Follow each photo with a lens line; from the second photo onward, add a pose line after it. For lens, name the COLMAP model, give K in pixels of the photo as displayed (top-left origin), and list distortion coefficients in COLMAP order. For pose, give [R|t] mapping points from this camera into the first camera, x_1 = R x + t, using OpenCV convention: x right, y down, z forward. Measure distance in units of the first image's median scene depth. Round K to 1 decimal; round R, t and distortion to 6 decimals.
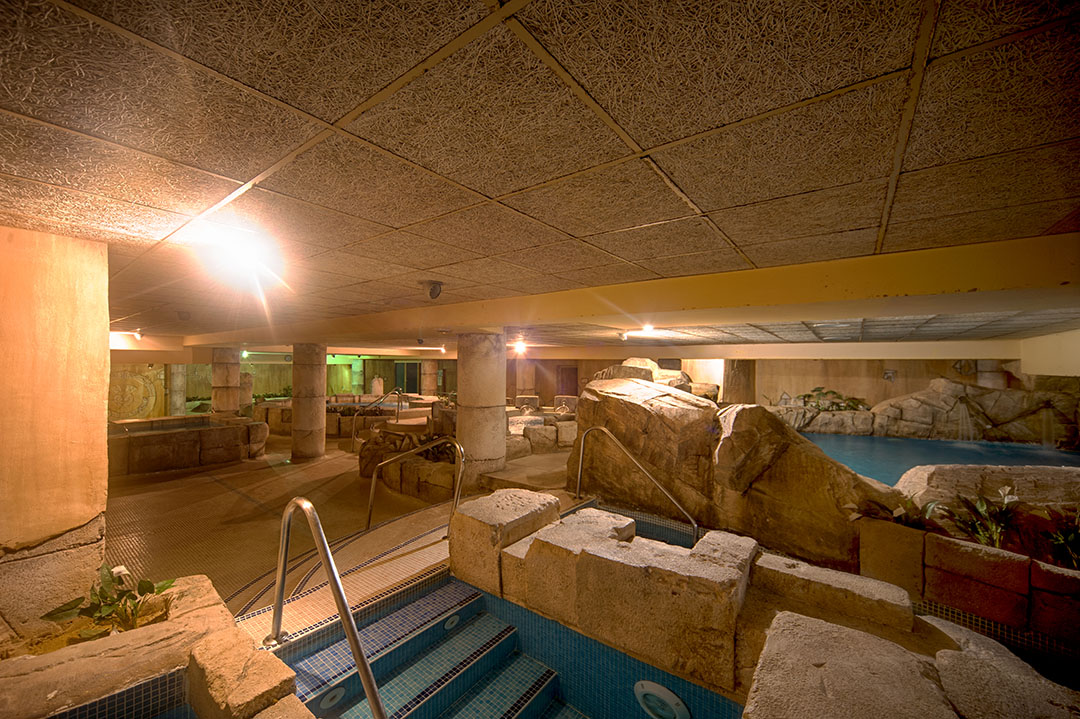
lens RADIAL K [[449.7, 0, 541.3], [0, 449.7, 361.3], [0, 0, 1]] dist [-0.003085, 0.001143]
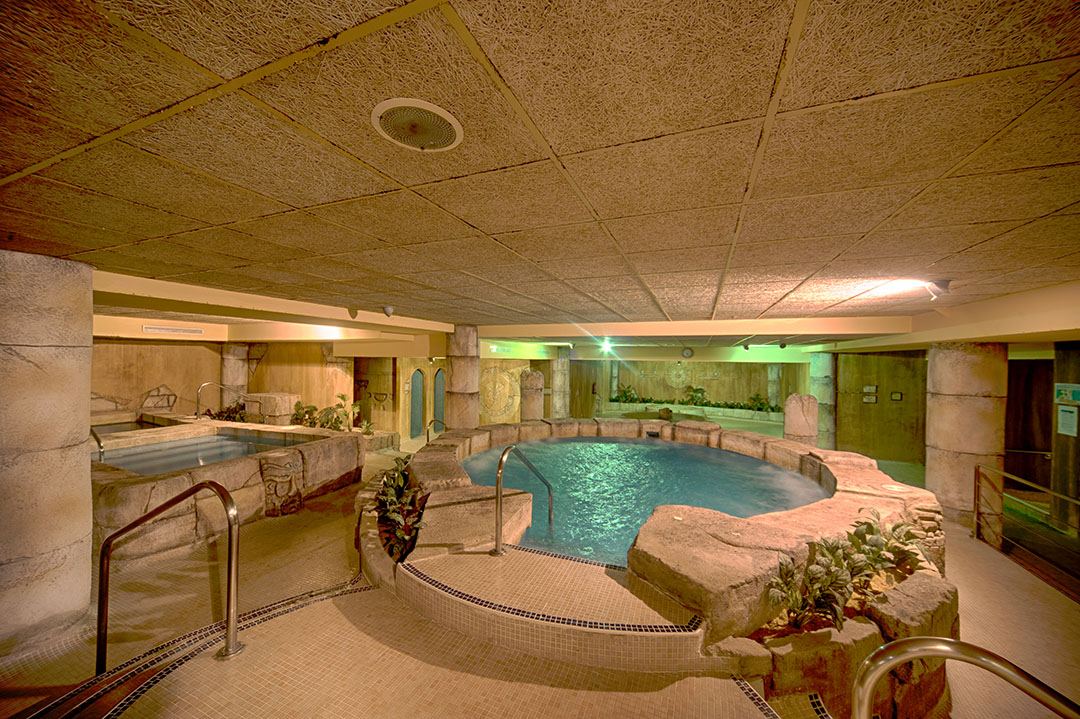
lens RADIAL K [[399.5, 0, 543.2], [0, 399.5, 361.9], [0, 0, 1]] dist [-0.000553, -0.000010]
pose [[0.254990, -0.001886, -0.966942, -0.064968], [-0.003017, 0.999992, -0.002746, 0.008727], [0.966939, 0.003617, 0.254982, 0.596291]]
